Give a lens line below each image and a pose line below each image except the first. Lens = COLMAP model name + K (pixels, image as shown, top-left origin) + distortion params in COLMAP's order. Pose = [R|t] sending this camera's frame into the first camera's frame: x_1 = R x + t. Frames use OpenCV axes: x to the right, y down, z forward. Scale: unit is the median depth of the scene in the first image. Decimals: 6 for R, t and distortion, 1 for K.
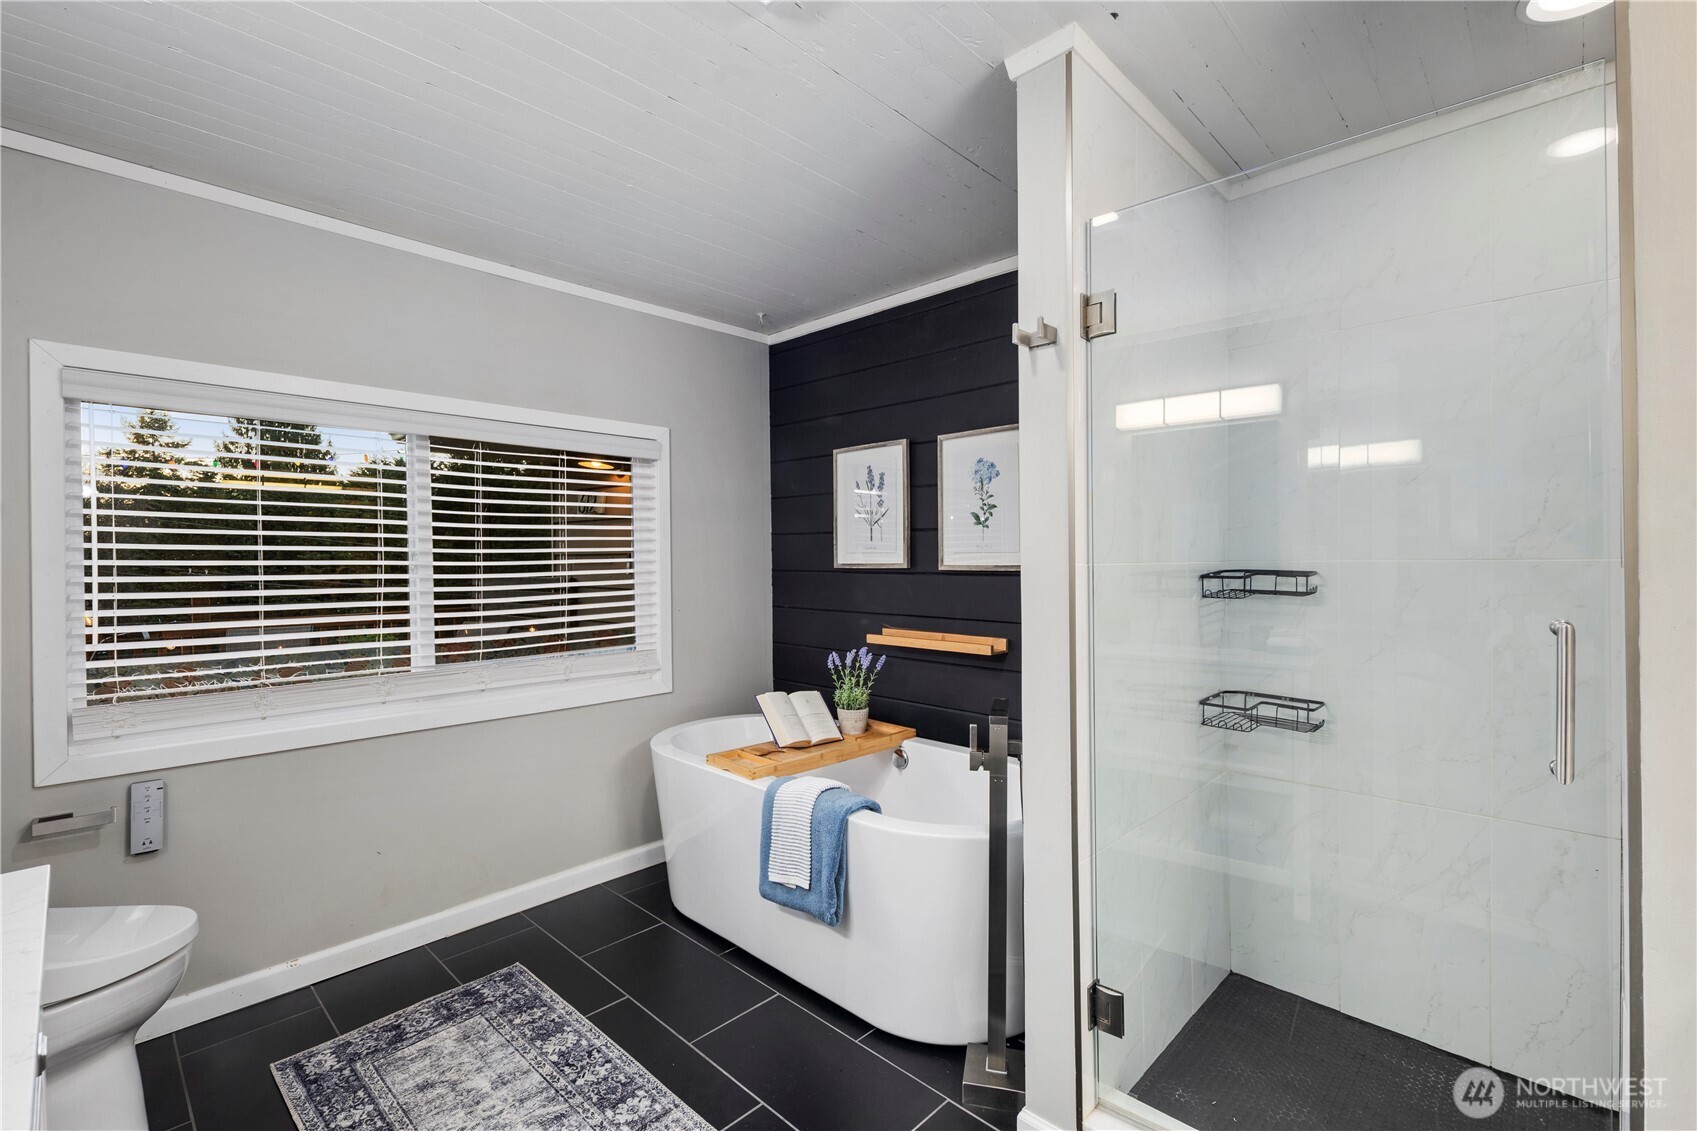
lens RADIAL K [[742.1, 0, 848.5], [0, 742.1, 564.1], [0, 0, 1]] dist [0.006403, -0.003232]
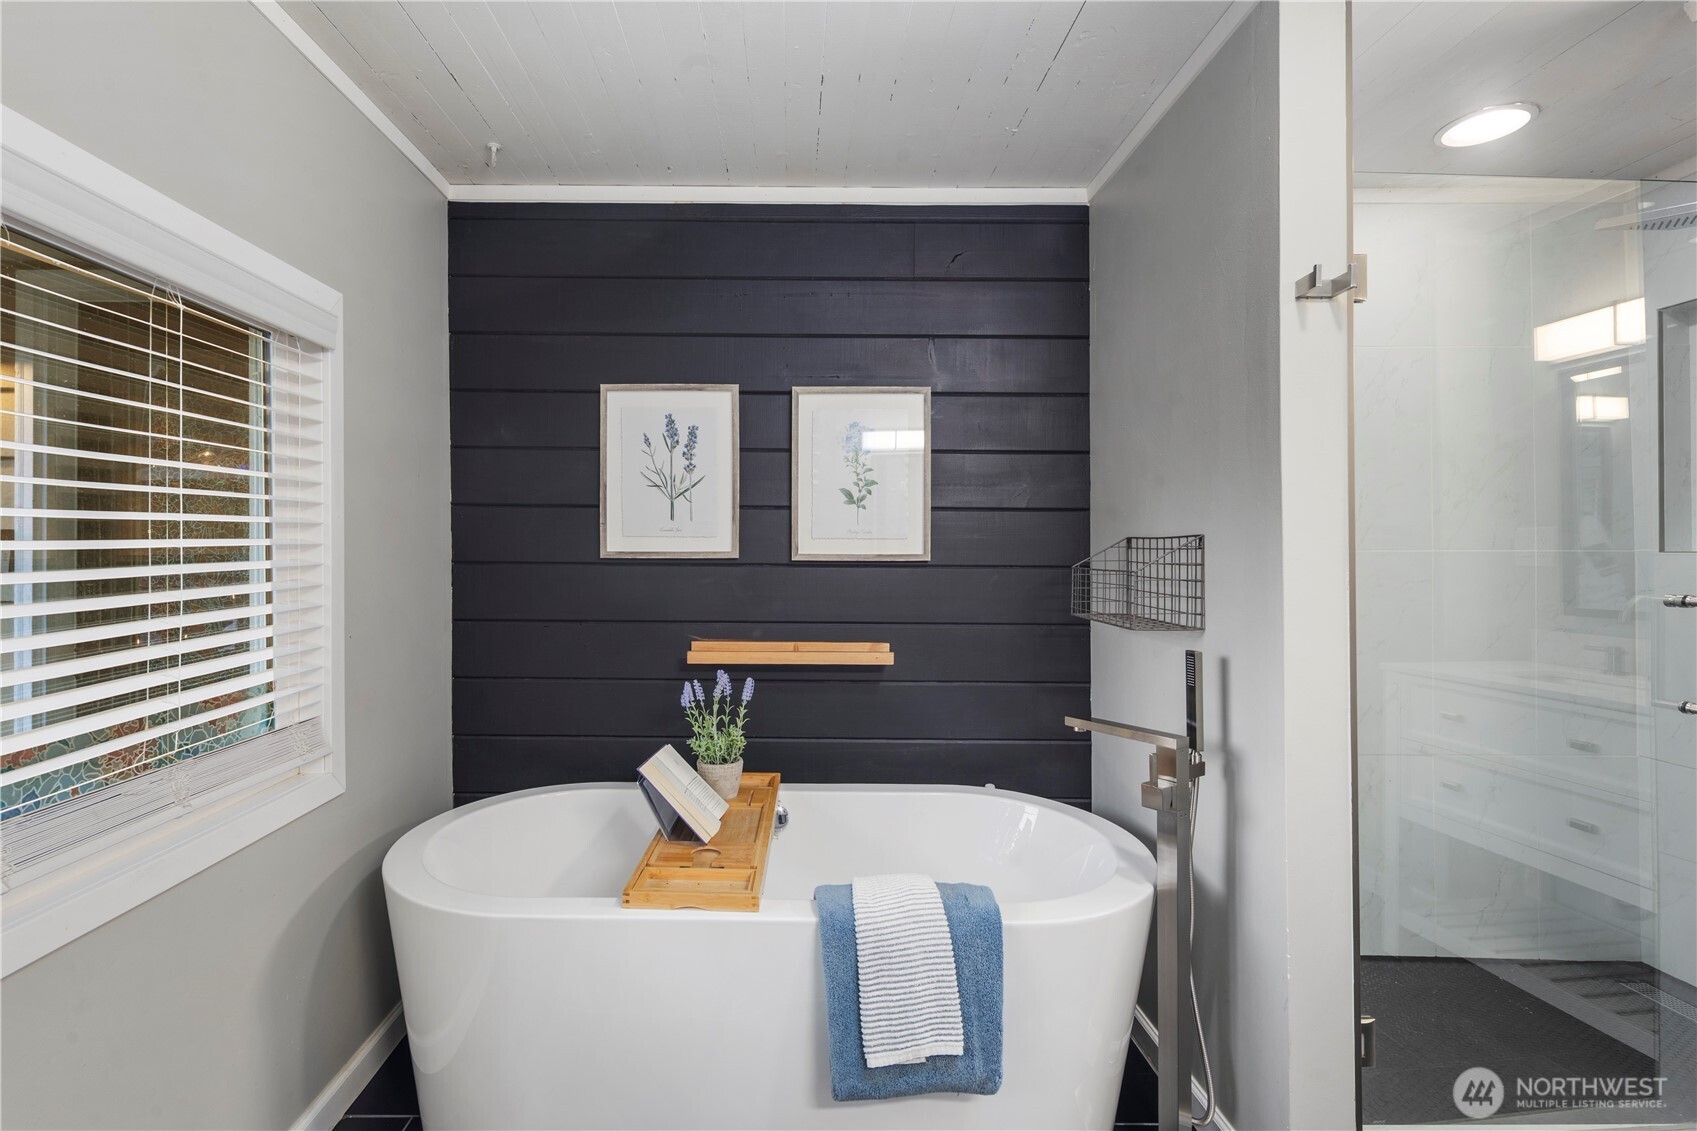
lens RADIAL K [[774.2, 0, 785.3], [0, 774.2, 544.6], [0, 0, 1]] dist [0.008003, -0.000127]
pose [[0.720175, 0.013108, 0.693669, -0.456799], [-0.002123, 0.999858, -0.016690, 0.004924], [-0.693790, 0.010547, 0.720100, 0.440678]]
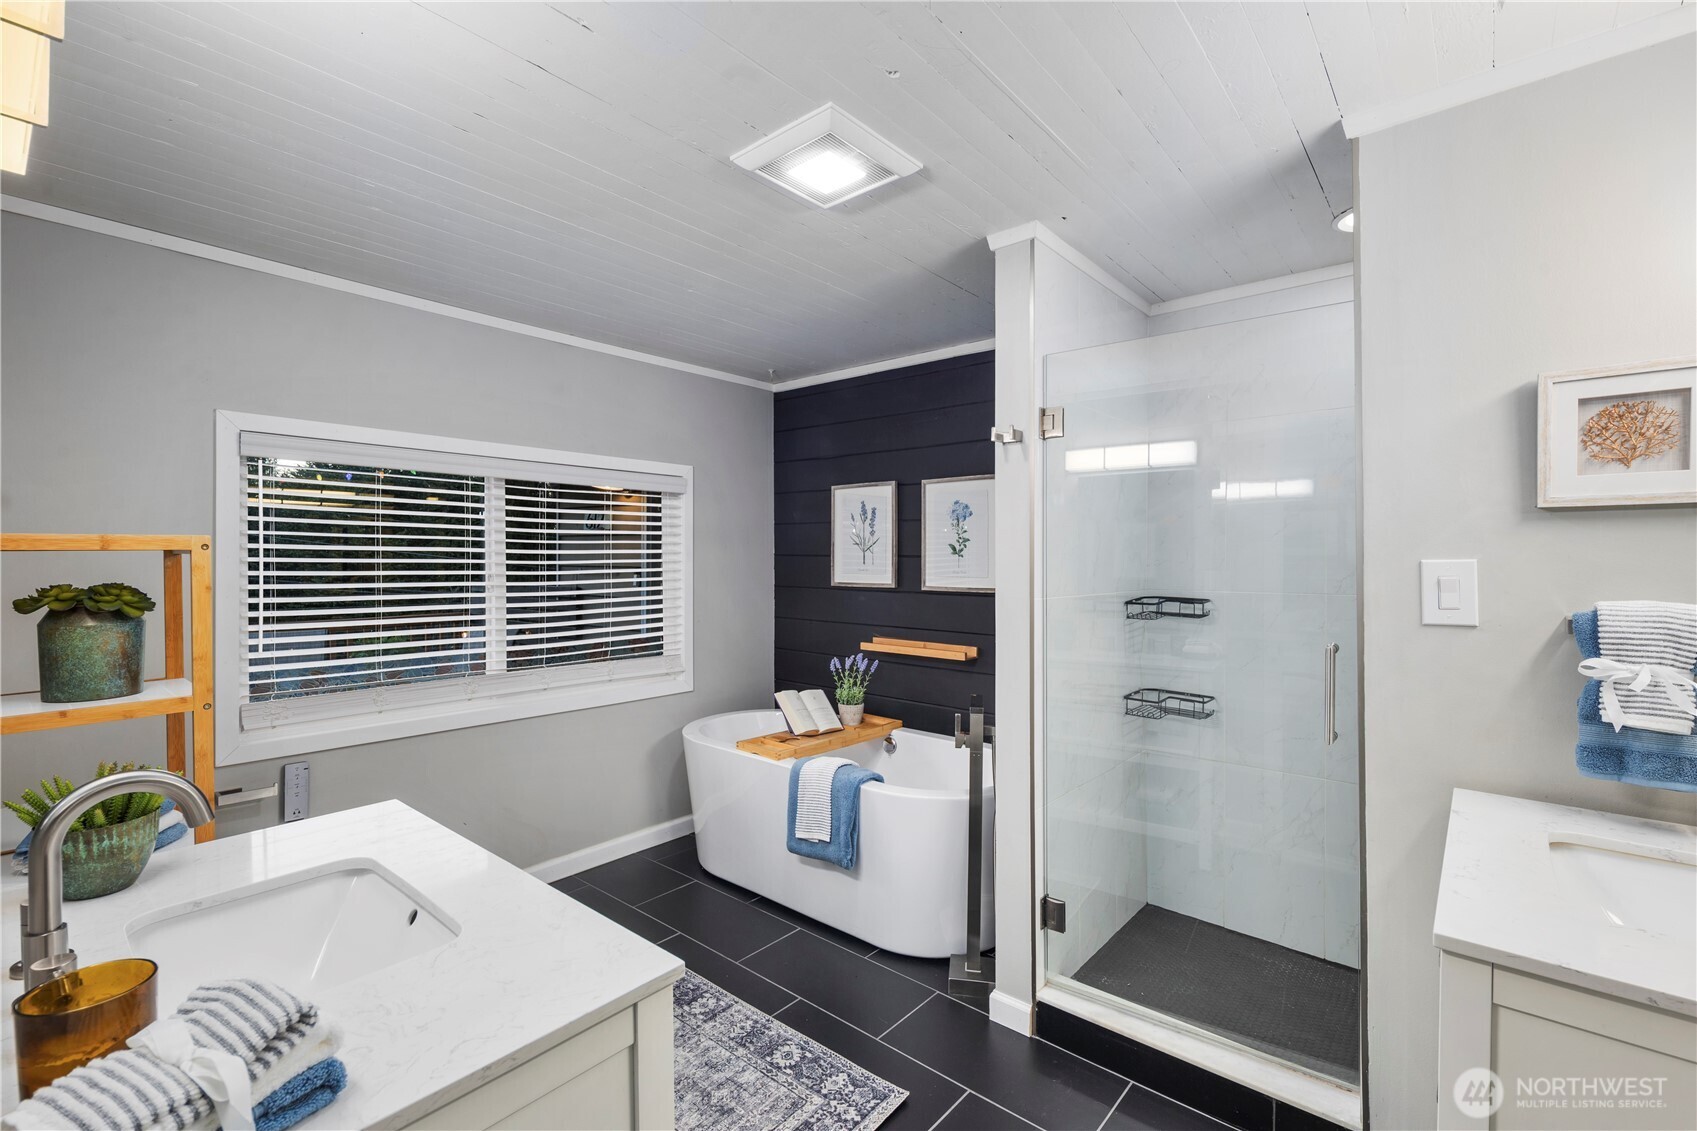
lens RADIAL K [[742.1, 0, 853.6], [0, 742.1, 558.8], [0, 0, 1]] dist [0.006403, -0.003232]
pose [[0.997742, 0.009800, 0.066440, -0.073905], [-0.009315, 0.999928, -0.007612, -0.034514], [-0.066510, 0.006976, 0.997761, -0.216525]]
